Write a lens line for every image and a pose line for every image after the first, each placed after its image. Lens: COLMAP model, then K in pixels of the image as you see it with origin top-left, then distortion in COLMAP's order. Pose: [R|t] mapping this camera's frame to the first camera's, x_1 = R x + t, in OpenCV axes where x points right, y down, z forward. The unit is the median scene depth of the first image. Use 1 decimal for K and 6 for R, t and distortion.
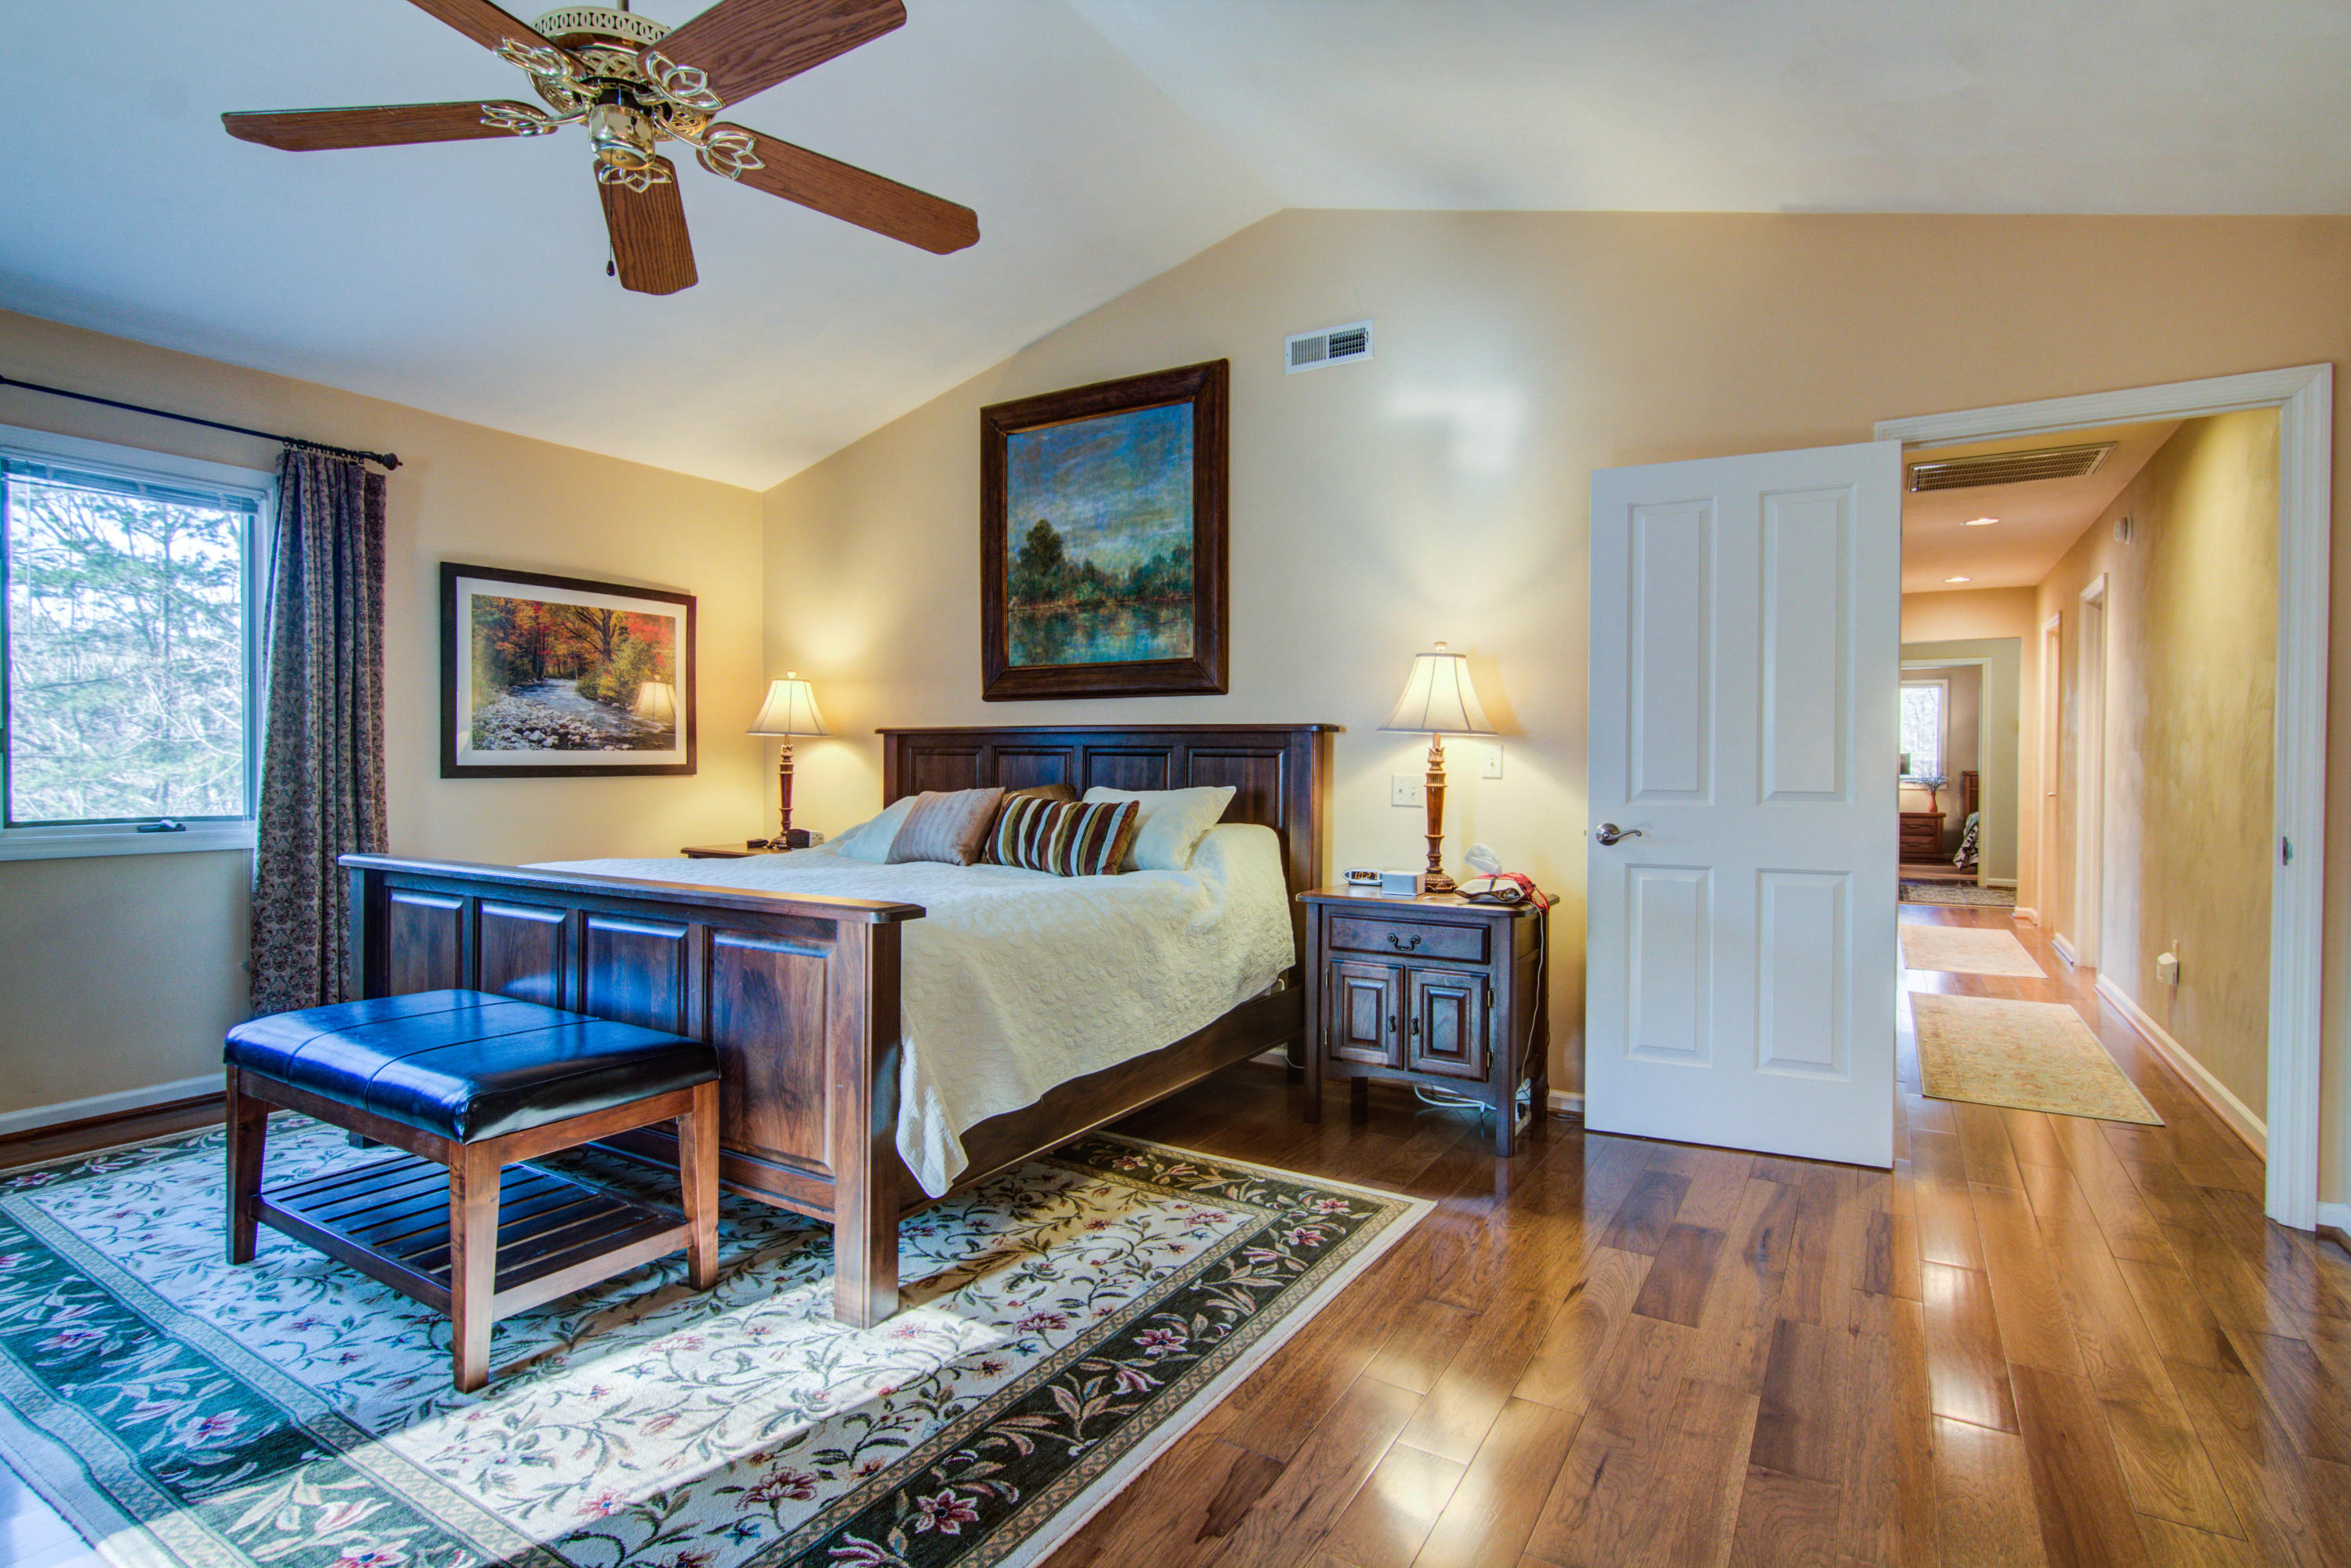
lens RADIAL K [[1168.4, 0, 1160.9], [0, 1168.4, 778.6], [0, 0, 1]] dist [0.000586, -0.001078]
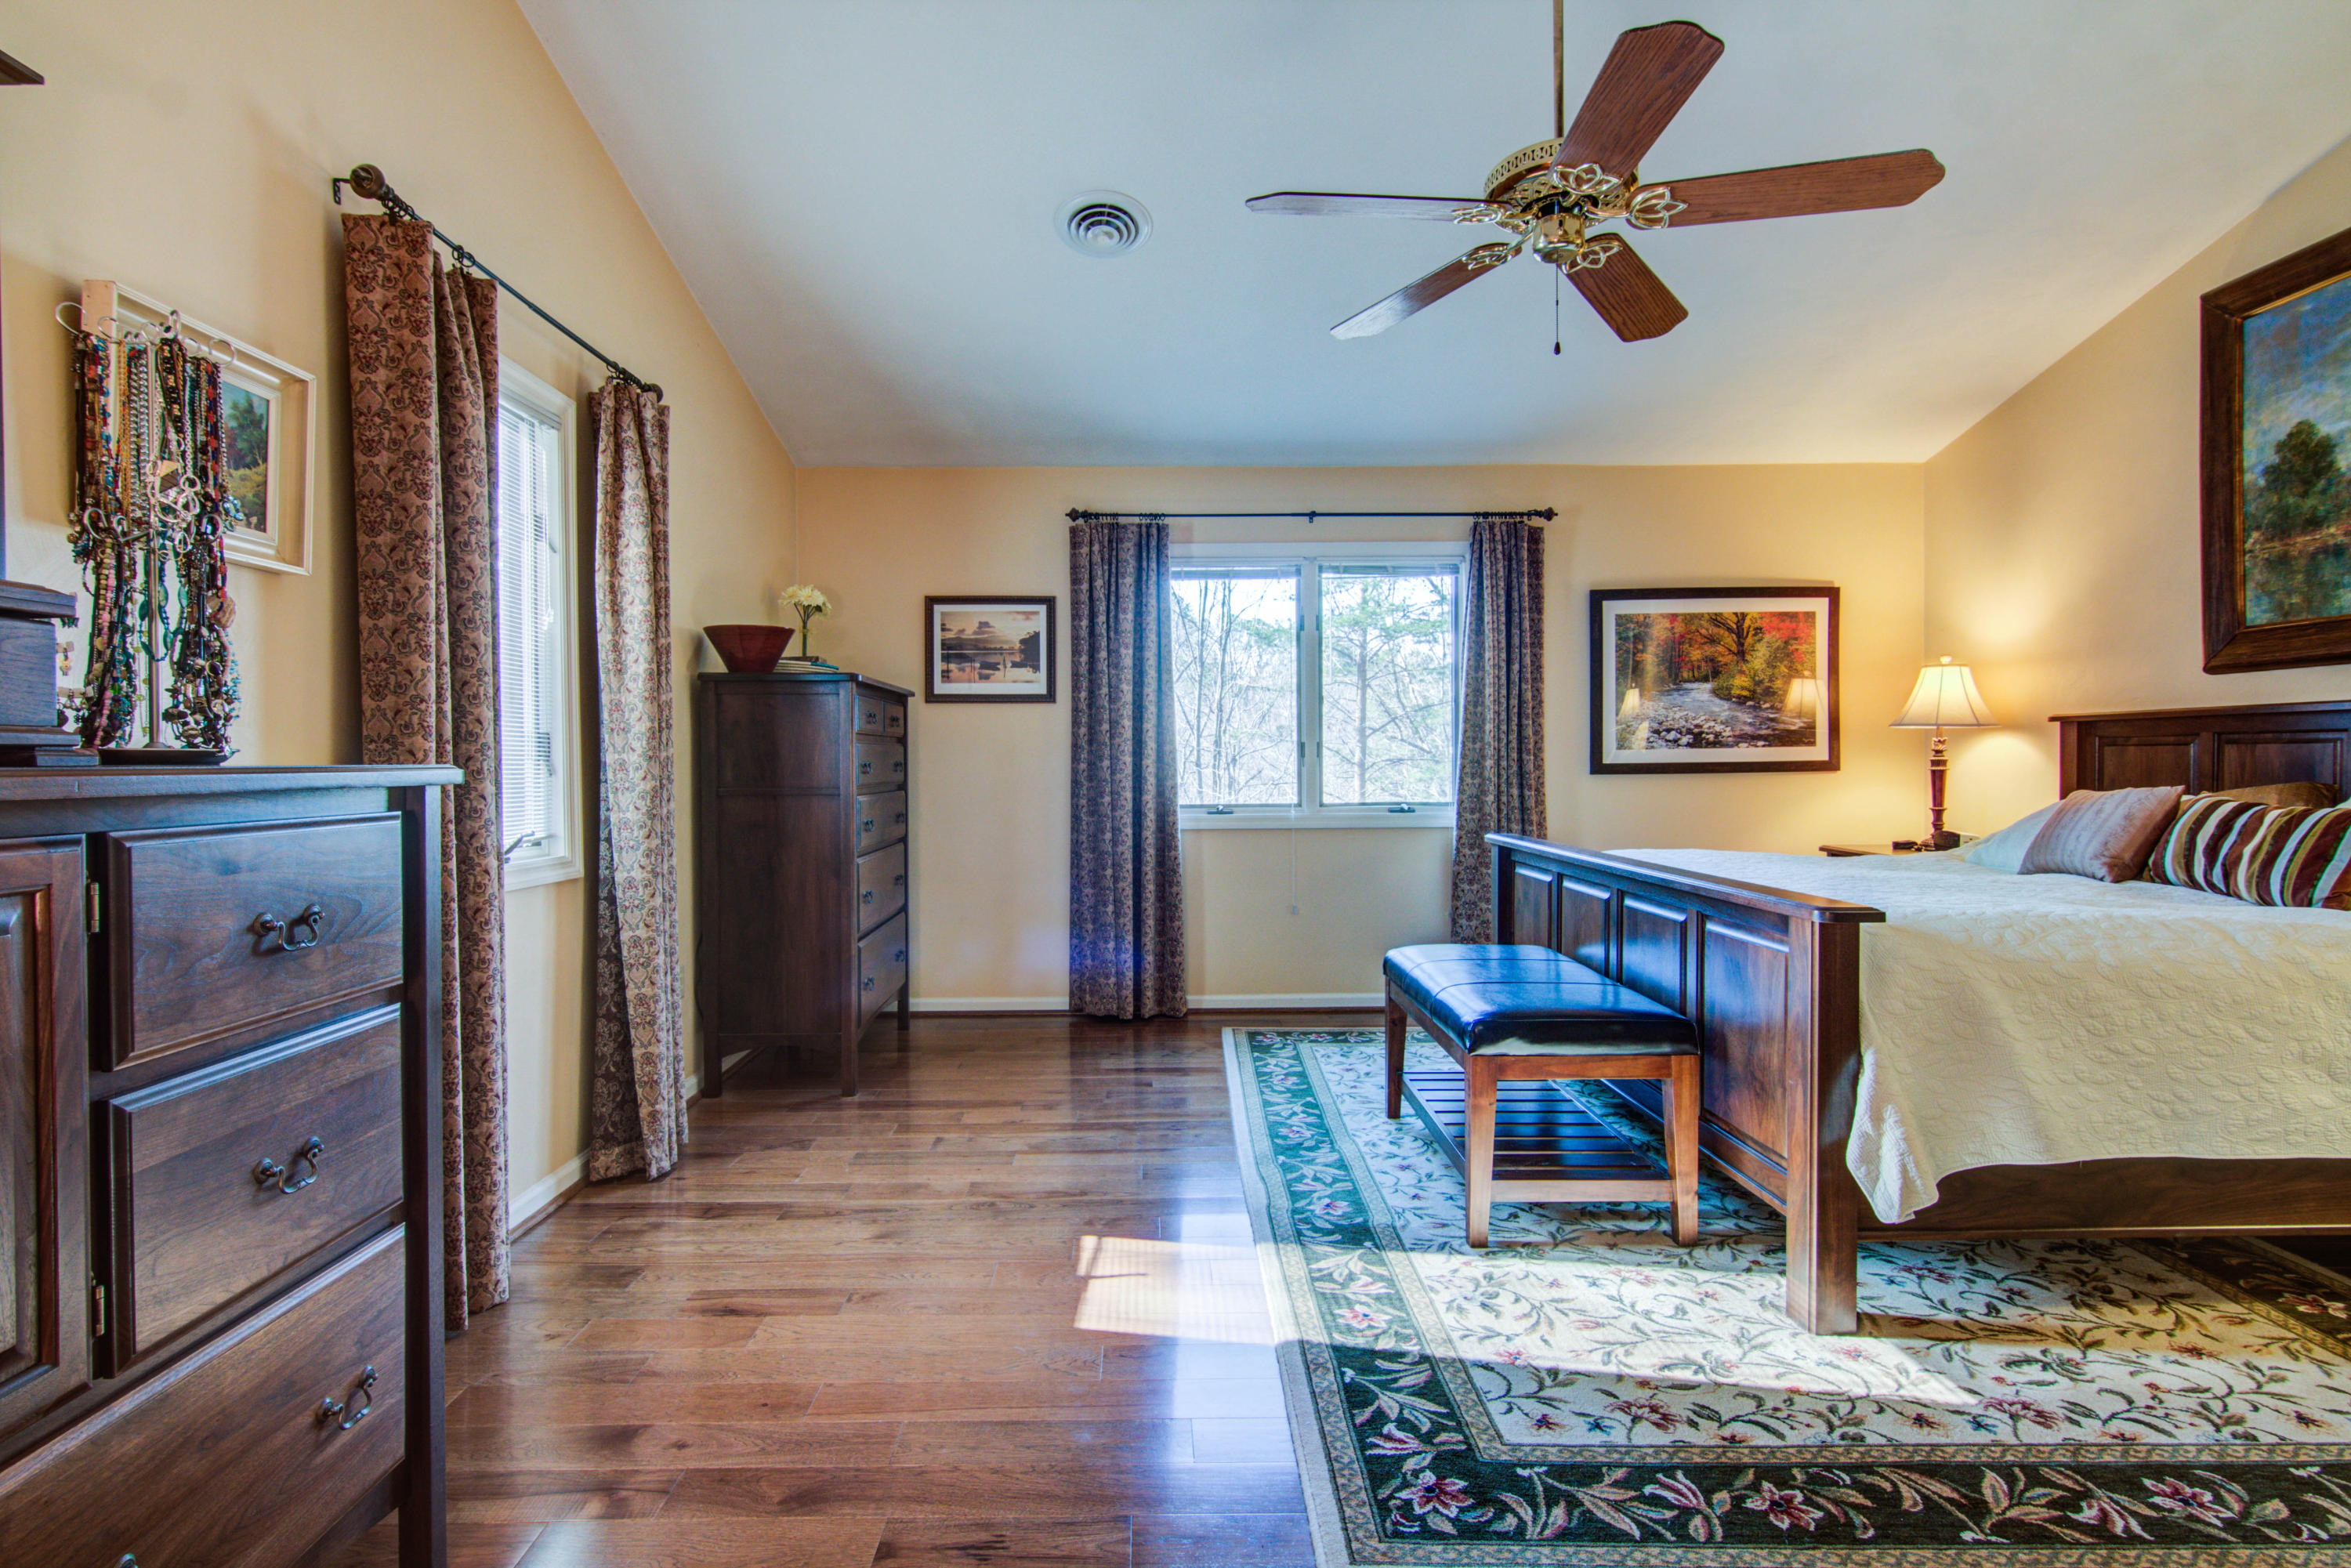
lens RADIAL K [[1168.9, 0, 1159.3], [0, 1168.9, 780.0], [0, 0, 1]] dist [-0.002356, 0.000004]
pose [[0.534319, 0.003887, -0.845274, 0.240759], [-0.000593, 0.999991, 0.004224, 0.000954], [0.845283, -0.001756, 0.534317, 0.010011]]
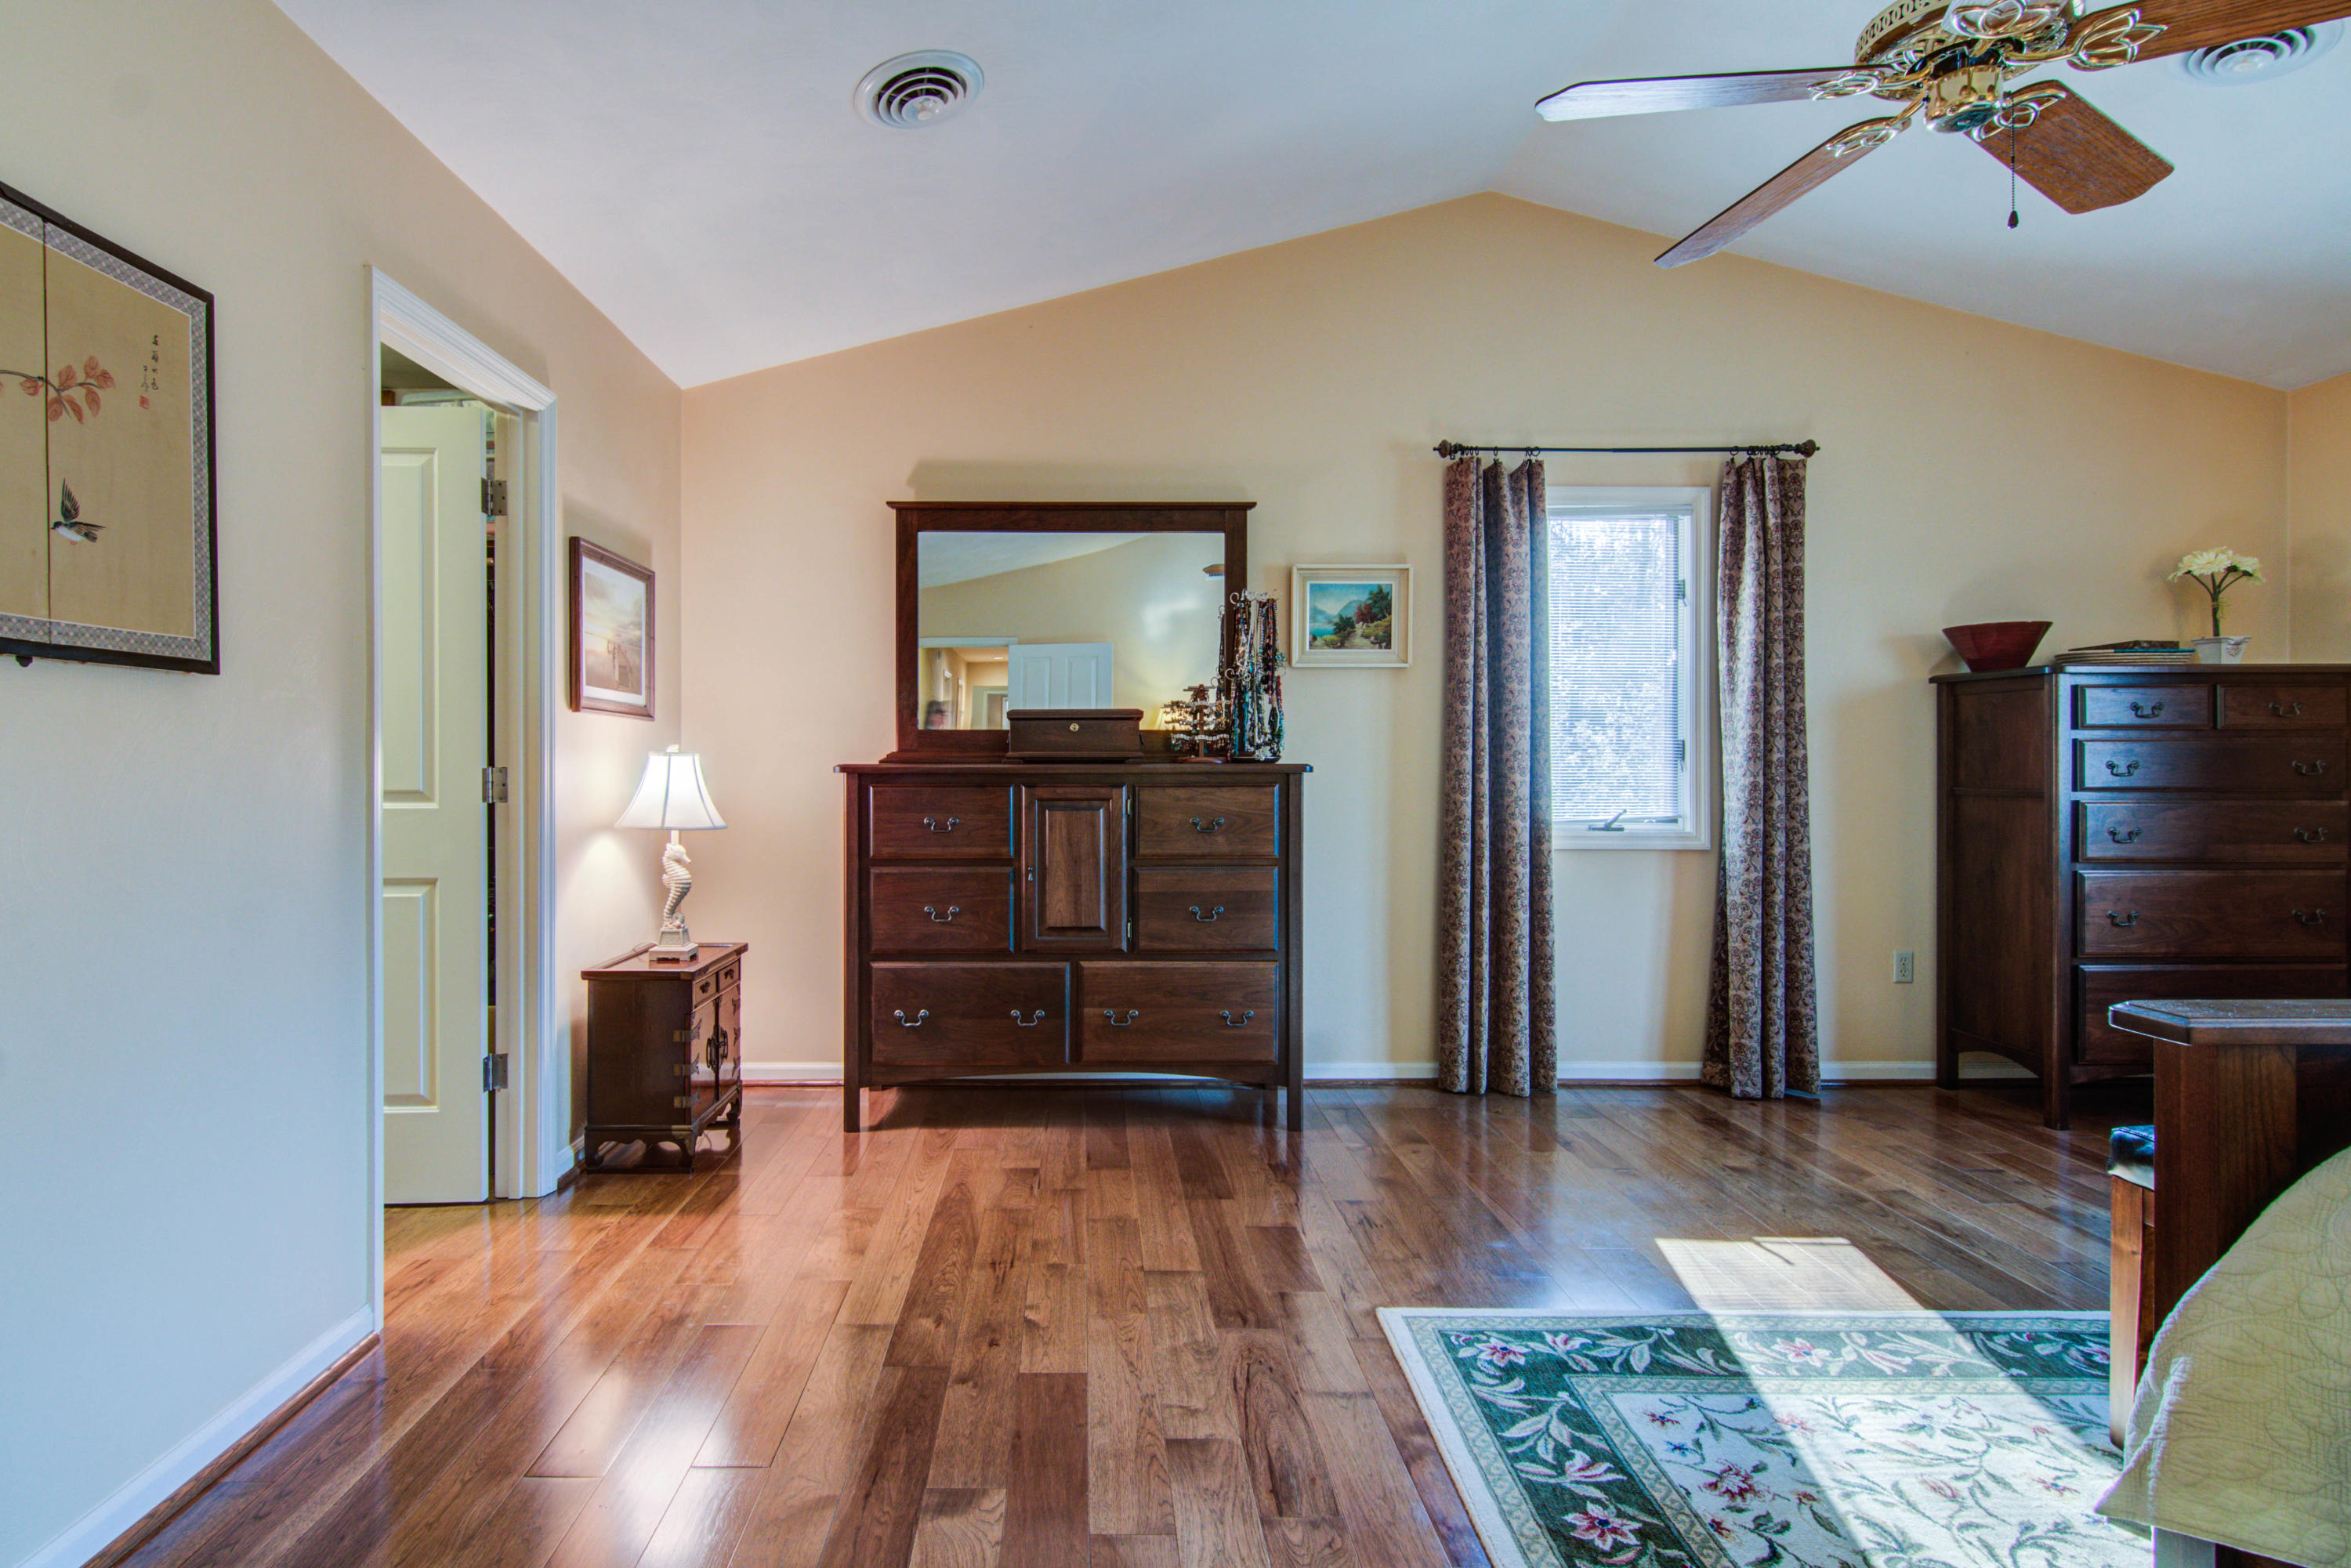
lens RADIAL K [[1204.9, 0, 1084.8], [0, 1204.9, 768.4], [0, 0, 1]] dist [0.002667, -0.002124]
pose [[-0.849945, -0.003646, -0.526858, 0.466893], [-0.010351, 0.999899, 0.009780, -0.009951], [0.526769, 0.013766, -0.849897, 1.049424]]
